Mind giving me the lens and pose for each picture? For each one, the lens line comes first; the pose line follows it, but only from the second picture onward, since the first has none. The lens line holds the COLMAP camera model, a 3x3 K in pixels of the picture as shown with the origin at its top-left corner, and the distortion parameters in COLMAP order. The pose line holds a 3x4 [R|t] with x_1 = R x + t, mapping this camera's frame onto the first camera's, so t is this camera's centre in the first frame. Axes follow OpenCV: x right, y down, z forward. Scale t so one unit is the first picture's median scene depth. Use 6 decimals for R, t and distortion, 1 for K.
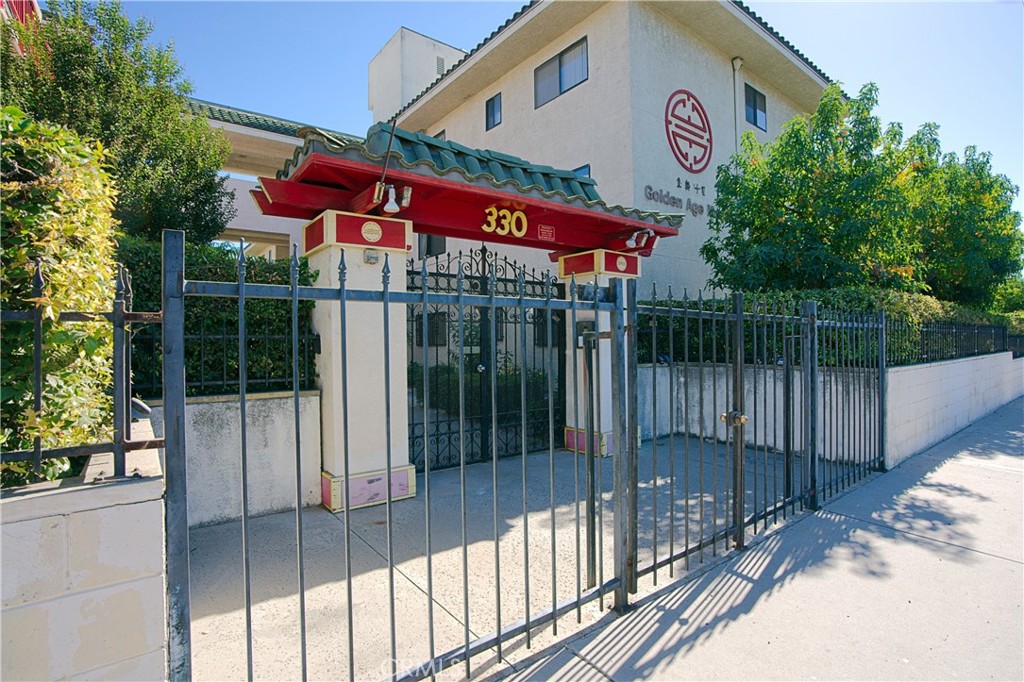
lens RADIAL K [[488.7, 0, 504.0], [0, 488.7, 341.3], [0, 0, 1]] dist [-0.078761, 0.028863]
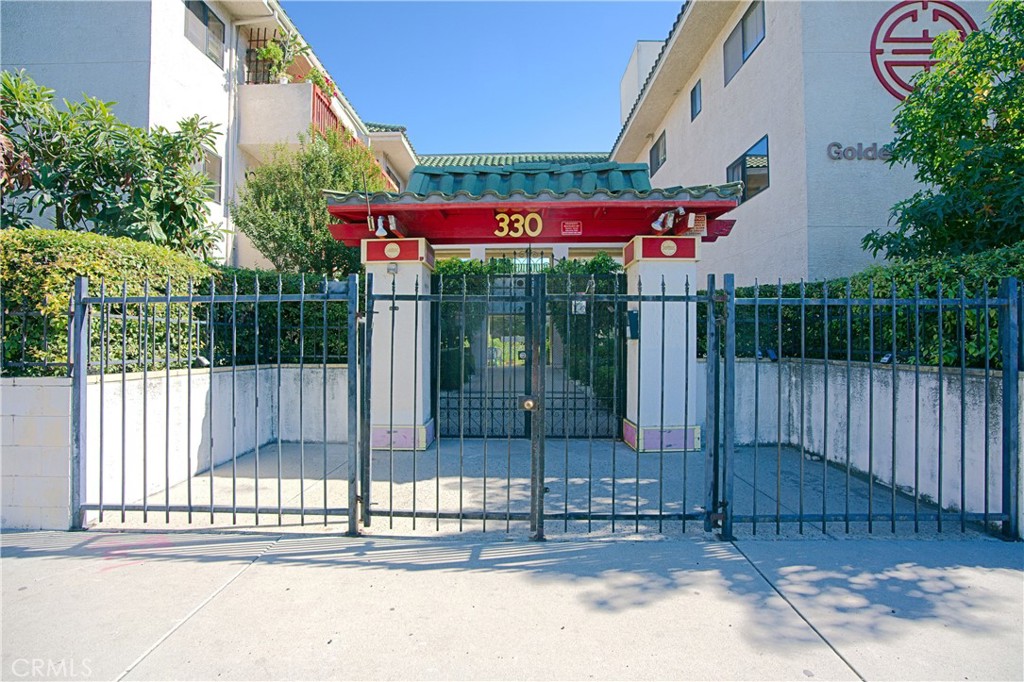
lens RADIAL K [[458.1, 0, 513.3], [0, 458.1, 338.0], [0, 0, 1]] dist [-0.059589, 0.020334]
pose [[0.787234, 0.003013, -0.616646, 0.757744], [-0.005991, 0.999978, -0.002762, 0.023747], [0.616625, 0.005869, 0.787235, 0.184223]]
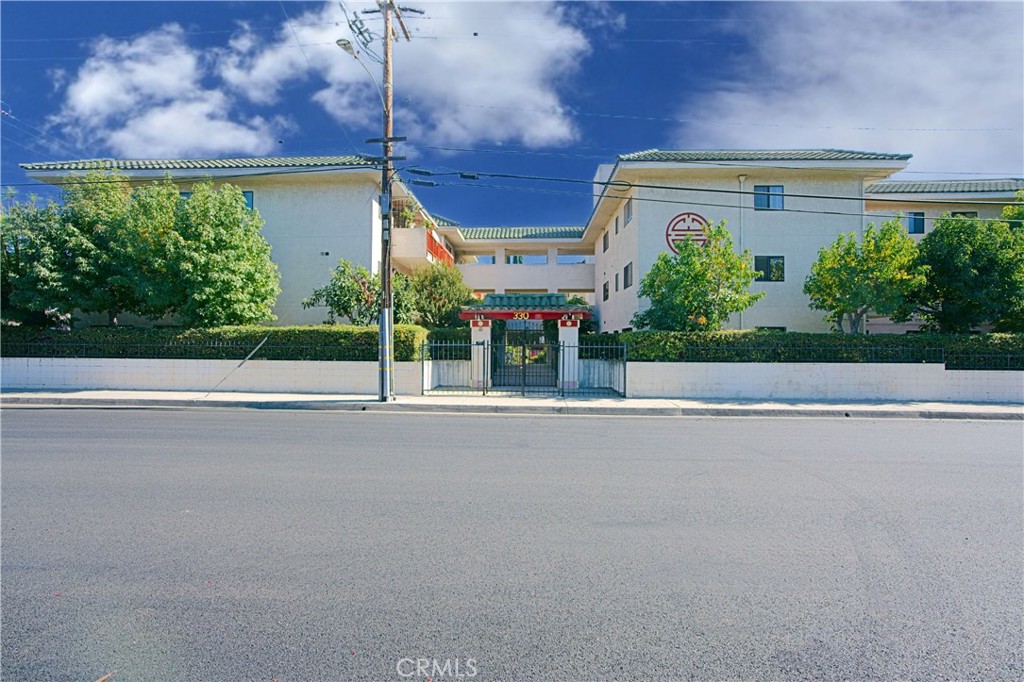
lens RADIAL K [[458.1, 0, 513.3], [0, 458.1, 338.0], [0, 0, 1]] dist [-0.059589, 0.020334]
pose [[0.769994, 0.004995, -0.638032, 2.413626], [-0.012498, 0.999896, -0.007254, -0.068759], [0.637929, 0.013560, 0.769976, -1.839802]]
